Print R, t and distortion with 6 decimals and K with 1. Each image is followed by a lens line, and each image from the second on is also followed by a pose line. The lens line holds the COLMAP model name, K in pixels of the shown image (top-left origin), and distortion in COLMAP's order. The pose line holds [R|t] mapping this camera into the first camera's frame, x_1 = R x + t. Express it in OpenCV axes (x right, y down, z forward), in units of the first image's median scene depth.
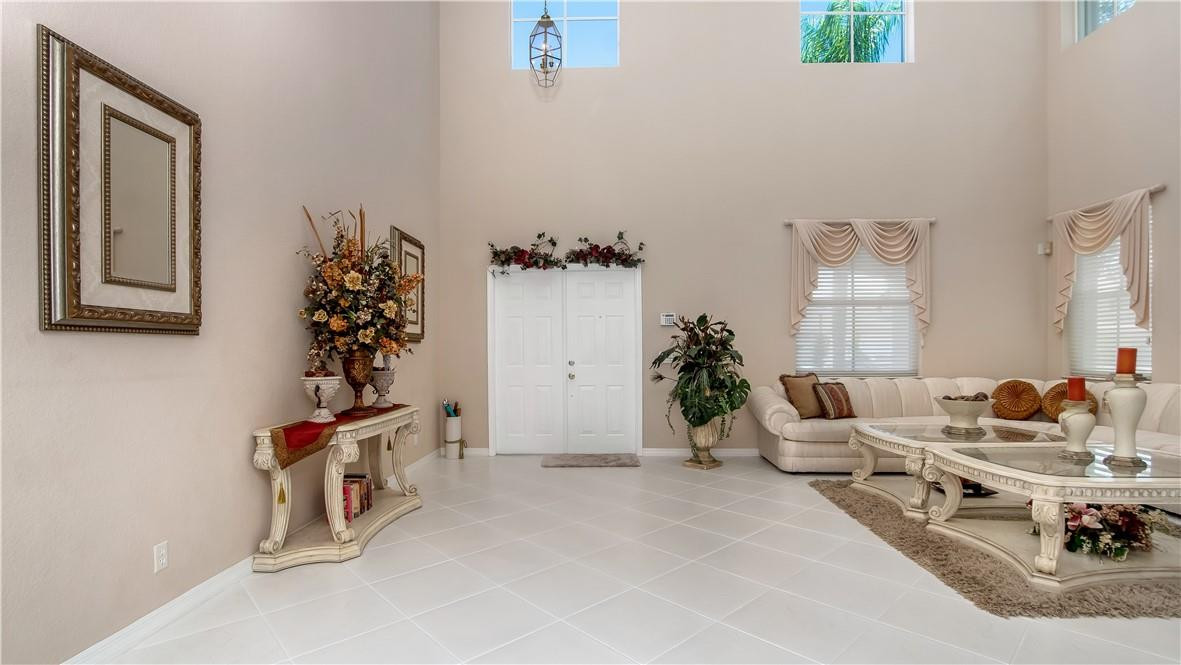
lens RADIAL K [[536.9, 0, 586.7], [0, 536.9, 347.7], [0, 0, 1]] dist [-0.036207, 0.007911]
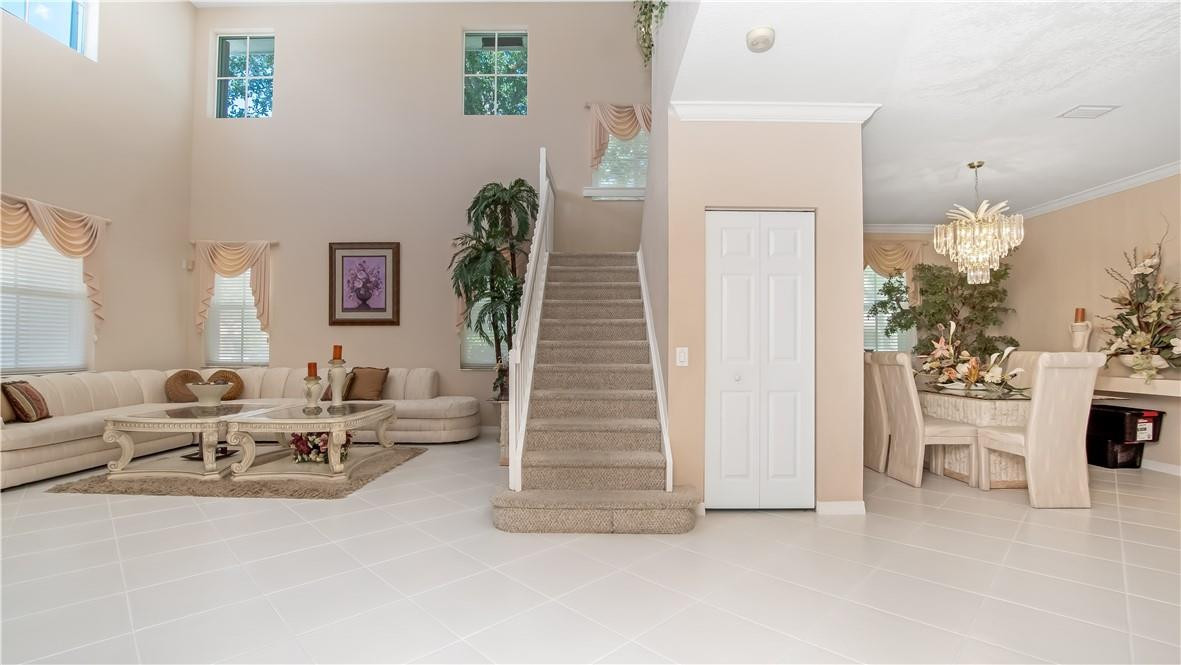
lens RADIAL K [[536.8, 0, 594.1], [0, 536.8, 337.9], [0, 0, 1]] dist [-0.029925, 0.008171]
pose [[-0.045301, 0.017239, 0.998825, -0.458468], [-0.011166, 0.999780, -0.017762, -0.002488], [-0.998911, -0.011958, -0.045099, 0.092061]]
